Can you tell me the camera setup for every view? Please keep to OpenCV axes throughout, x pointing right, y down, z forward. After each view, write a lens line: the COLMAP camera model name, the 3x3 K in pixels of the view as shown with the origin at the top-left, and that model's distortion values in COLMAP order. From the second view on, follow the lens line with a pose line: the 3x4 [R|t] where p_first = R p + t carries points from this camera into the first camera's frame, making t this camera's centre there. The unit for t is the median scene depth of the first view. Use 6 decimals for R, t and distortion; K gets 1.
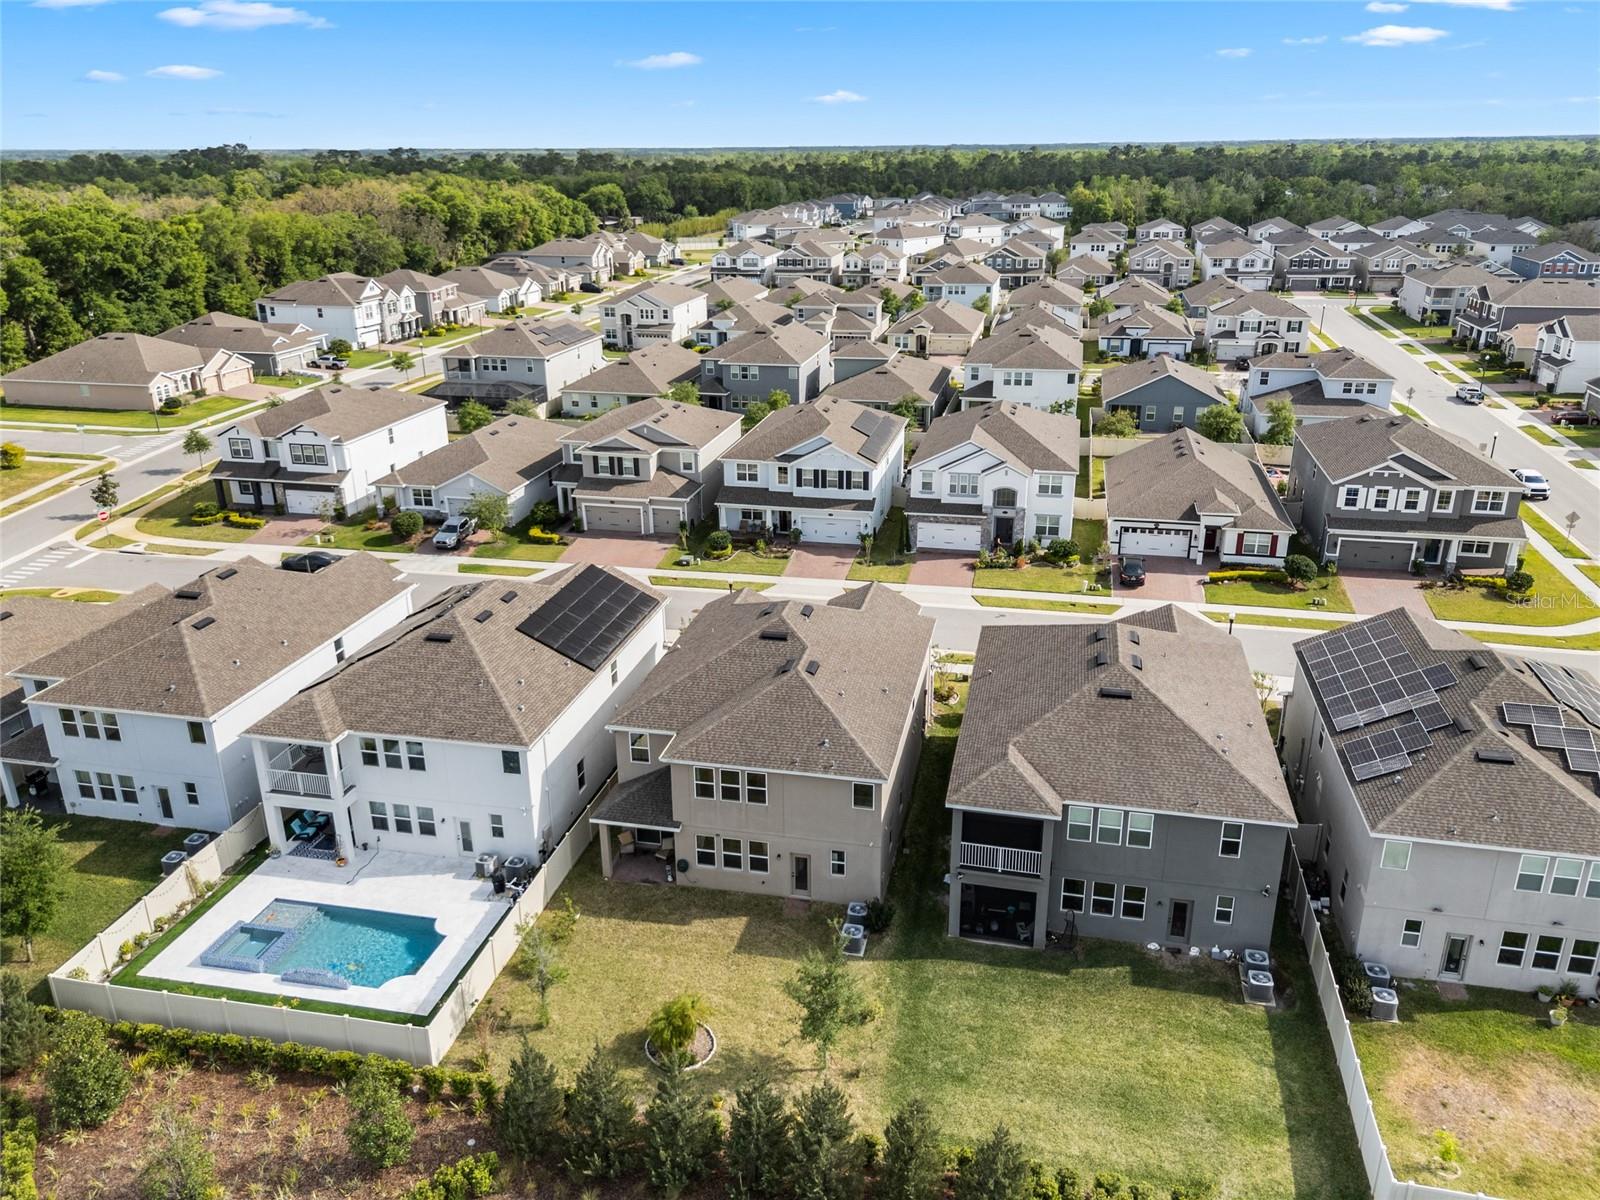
lens RADIAL K [[1169.8, 0, 810.9], [0, 1169.8, 596.9], [0, 0, 1]] dist [0.068085, -0.081941]
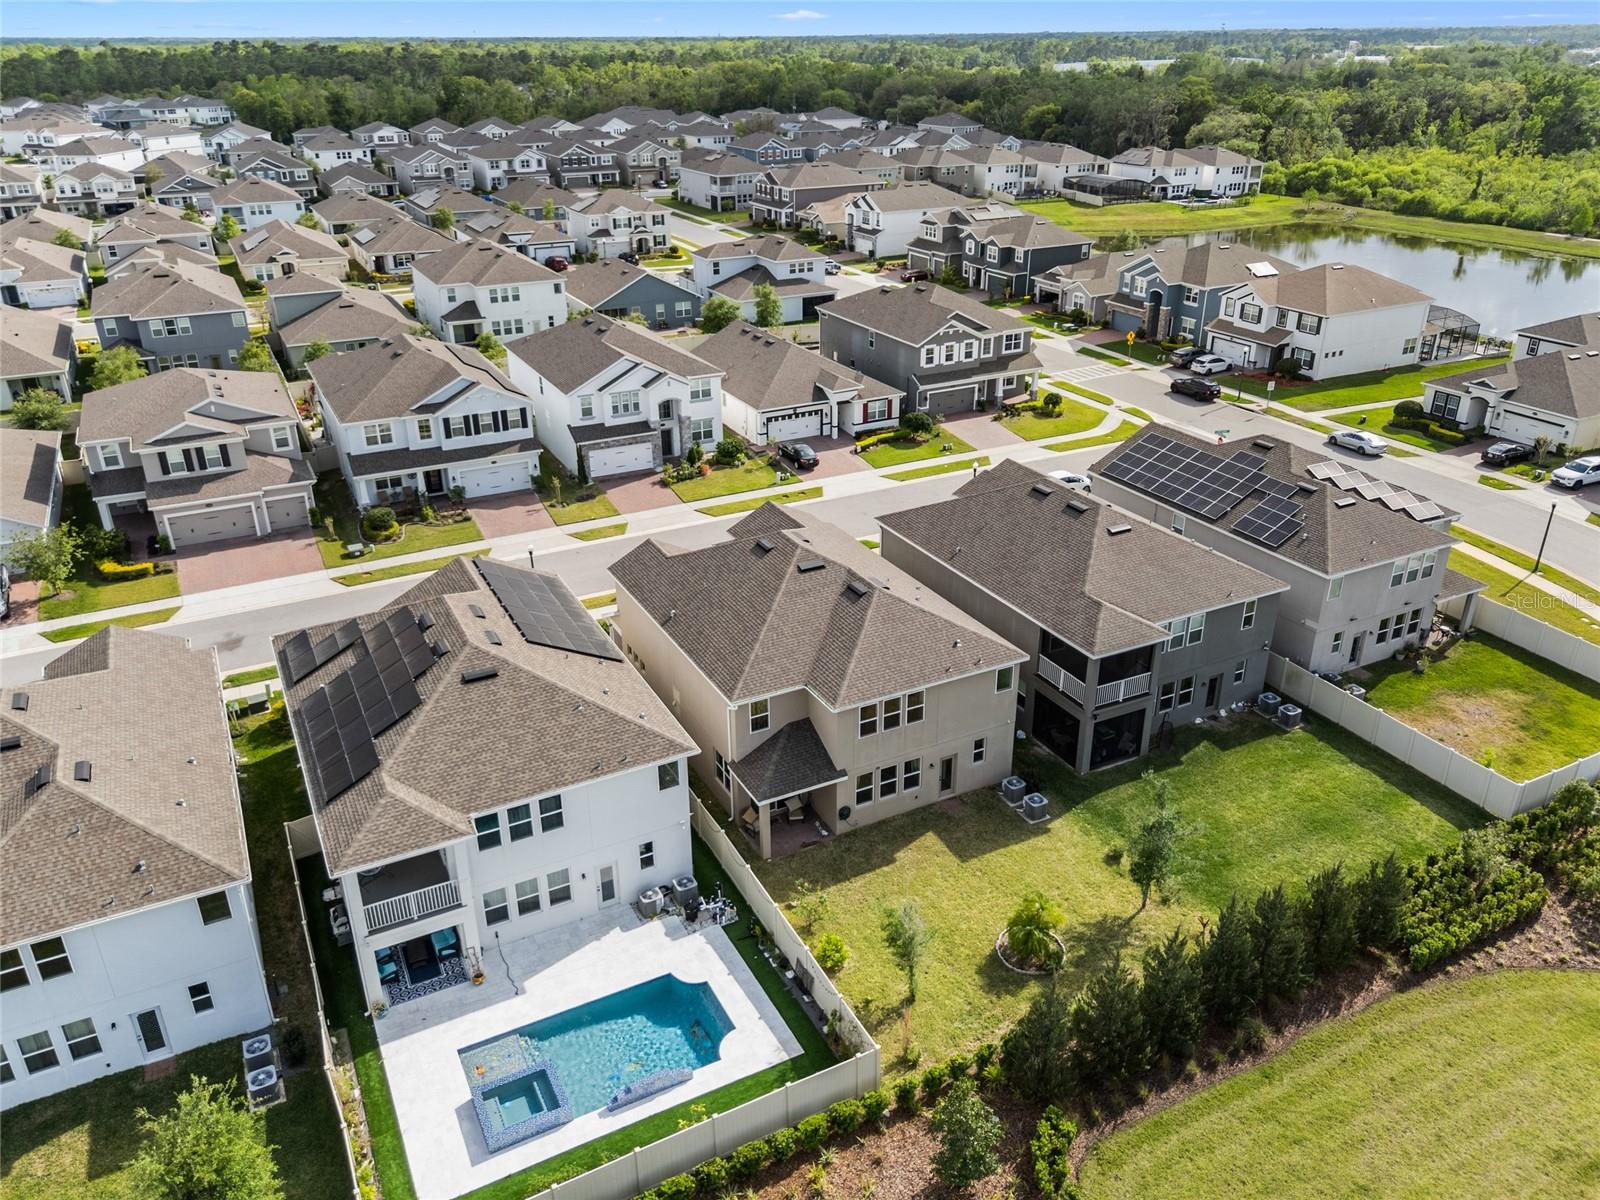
lens RADIAL K [[1169.8, 0, 810.9], [0, 1169.8, 596.9], [0, 0, 1]] dist [0.068085, -0.081941]
pose [[0.770140, -0.269523, 0.578136, -0.354136], [0.226690, 0.962827, 0.146888, -0.049635], [-0.596235, 0.017933, 0.802610, 0.134153]]
